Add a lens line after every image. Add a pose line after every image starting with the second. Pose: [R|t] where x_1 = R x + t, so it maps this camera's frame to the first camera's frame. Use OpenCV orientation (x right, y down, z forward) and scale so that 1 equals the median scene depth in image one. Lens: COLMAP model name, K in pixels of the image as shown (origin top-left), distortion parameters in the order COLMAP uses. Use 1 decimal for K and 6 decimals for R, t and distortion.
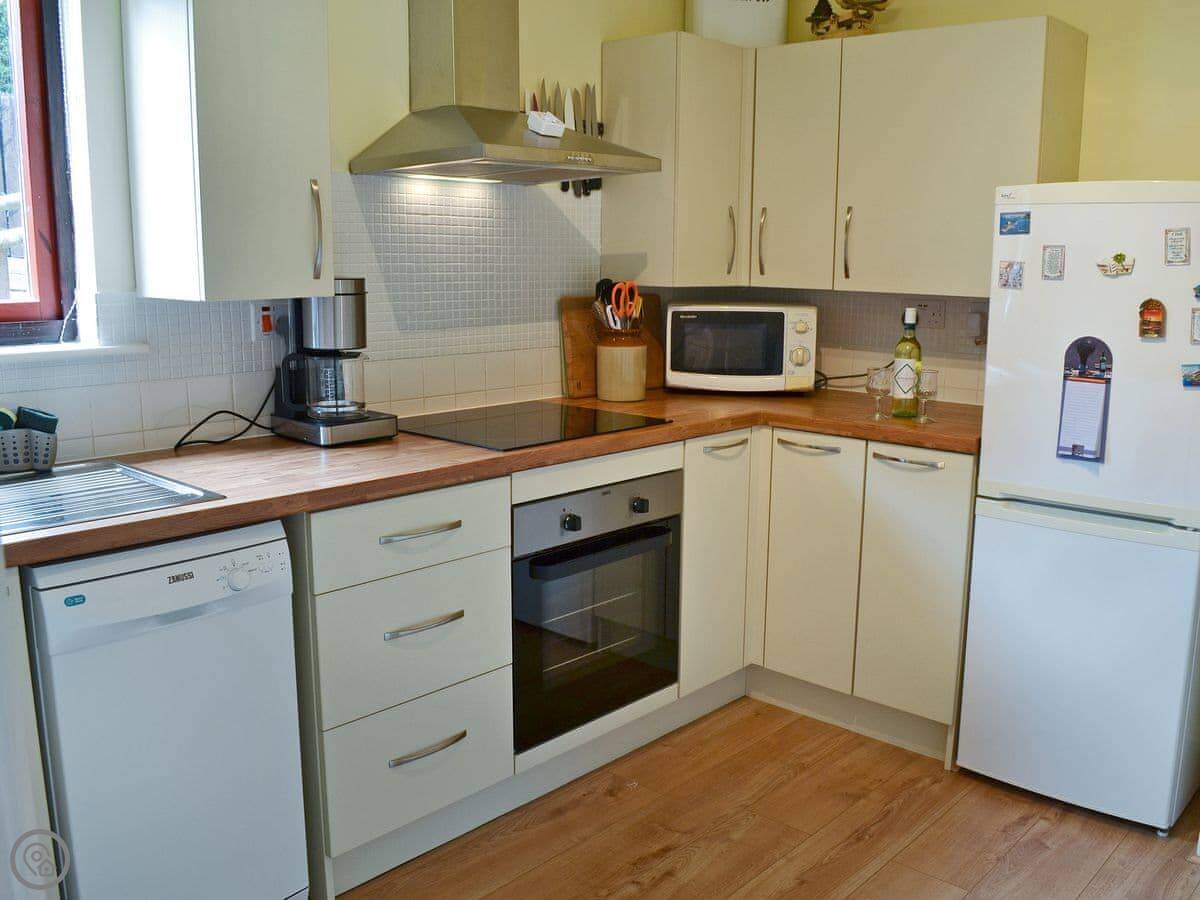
lens RADIAL K [[1048.8, 0, 598.6], [0, 1048.8, 446.8], [0, 0, 1]] dist [0.000595, 0.001583]
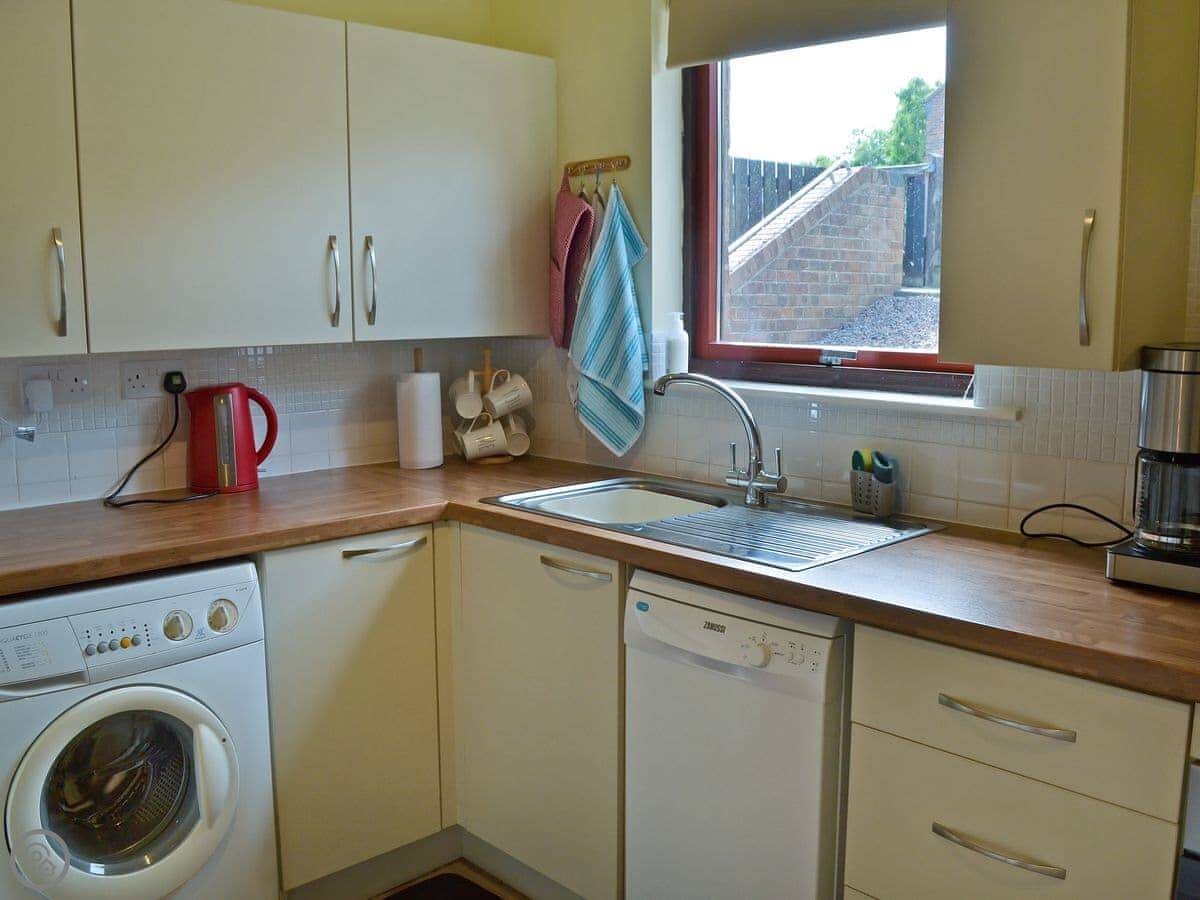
lens RADIAL K [[1129.7, 0, 599.5], [0, 1129.7, 450.1], [0, 0, 1]] dist [-0.008629, 0.000000]
pose [[-0.035890, 0.136150, -0.990038, 0.594612], [-0.184848, 0.972677, 0.140464, -0.156281], [0.982112, 0.188047, -0.009742, 0.797296]]
